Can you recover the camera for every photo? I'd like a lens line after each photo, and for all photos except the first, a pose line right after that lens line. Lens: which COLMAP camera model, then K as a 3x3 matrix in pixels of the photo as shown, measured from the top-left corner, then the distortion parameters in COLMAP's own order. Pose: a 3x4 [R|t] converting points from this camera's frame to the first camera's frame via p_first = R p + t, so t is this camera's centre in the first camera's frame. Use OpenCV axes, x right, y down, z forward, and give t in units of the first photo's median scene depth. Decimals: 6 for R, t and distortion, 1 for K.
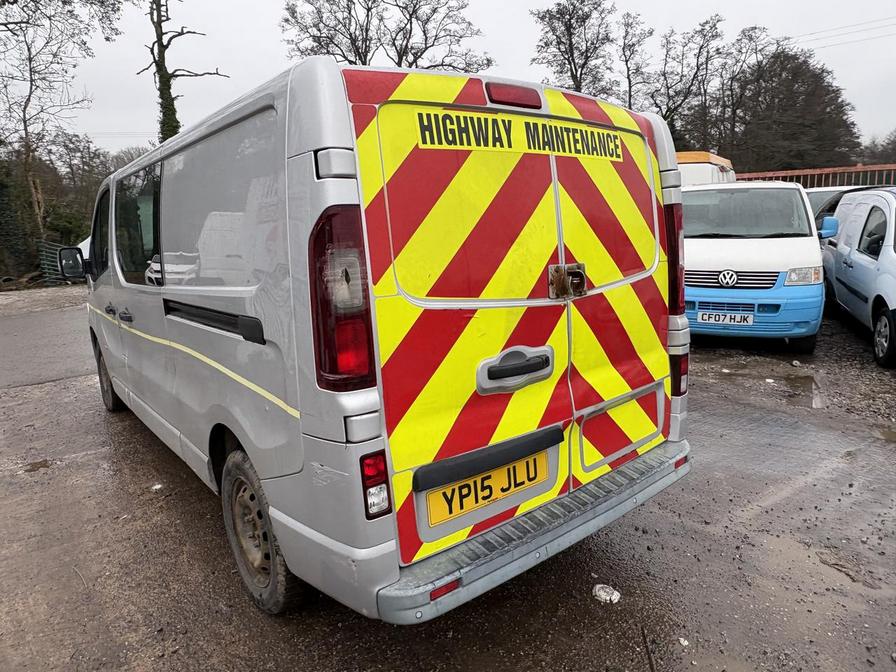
lens RADIAL K [[565.2, 0, 449.2], [0, 565.2, 330.2], [0, 0, 1]] dist [-0.000220, 0.002776]
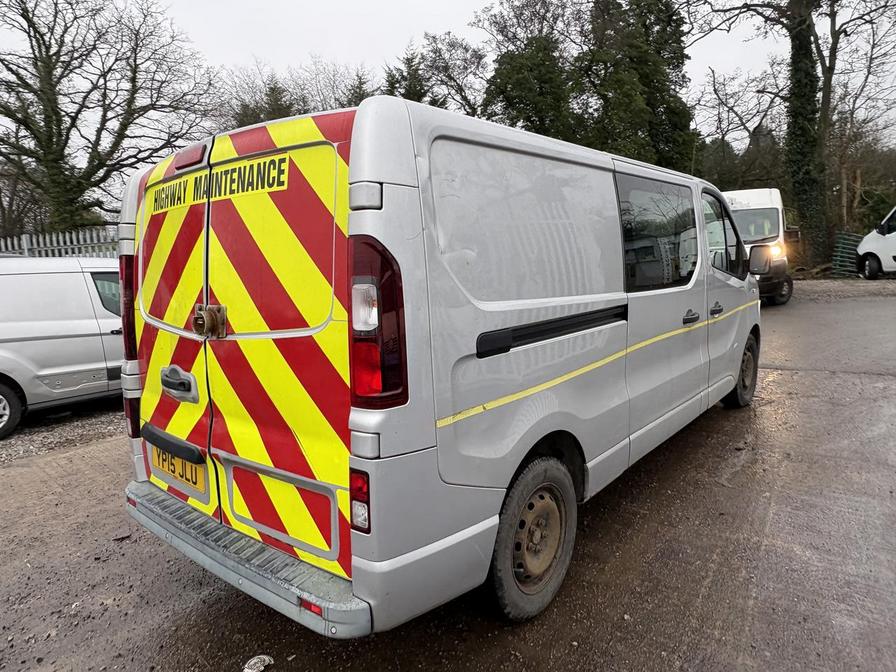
lens RADIAL K [[565.2, 0, 449.2], [0, 565.2, 330.2], [0, 0, 1]] dist [-0.000220, 0.002776]
pose [[0.192619, 0.159976, -0.968145, 1.252102], [-0.135678, 0.981487, 0.135187, -0.259243], [0.971848, 0.105316, 0.210759, 1.158184]]
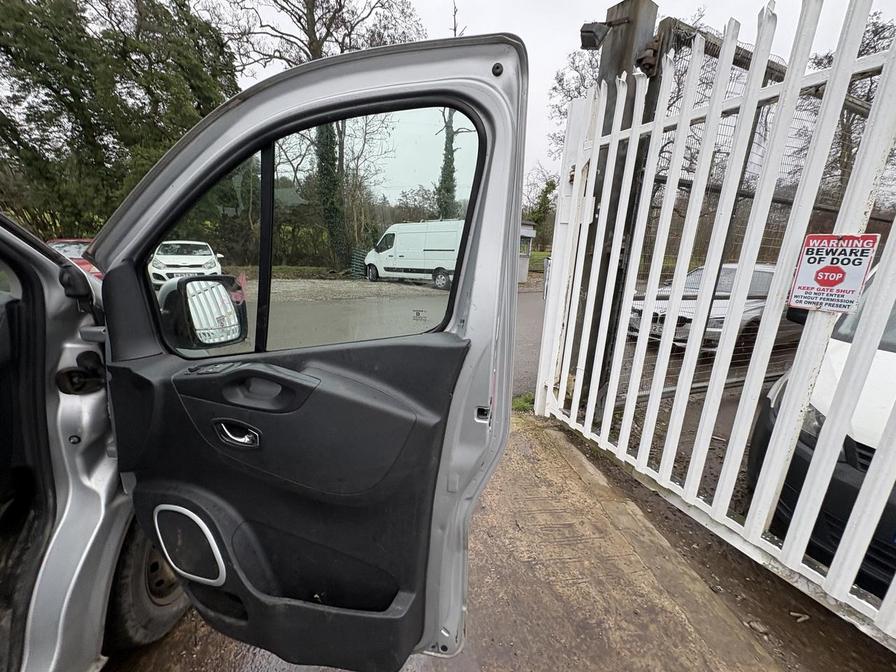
lens RADIAL K [[357.2, 0, 448.0], [0, 357.2, 336.0], [0, 0, 1]] dist [0.000547, -0.000386]
pose [[0.858192, 0.189829, -0.476940, -0.082068], [-0.167447, 0.981812, 0.089477, -0.488492], [0.485251, 0.003073, 0.874369, 2.523683]]
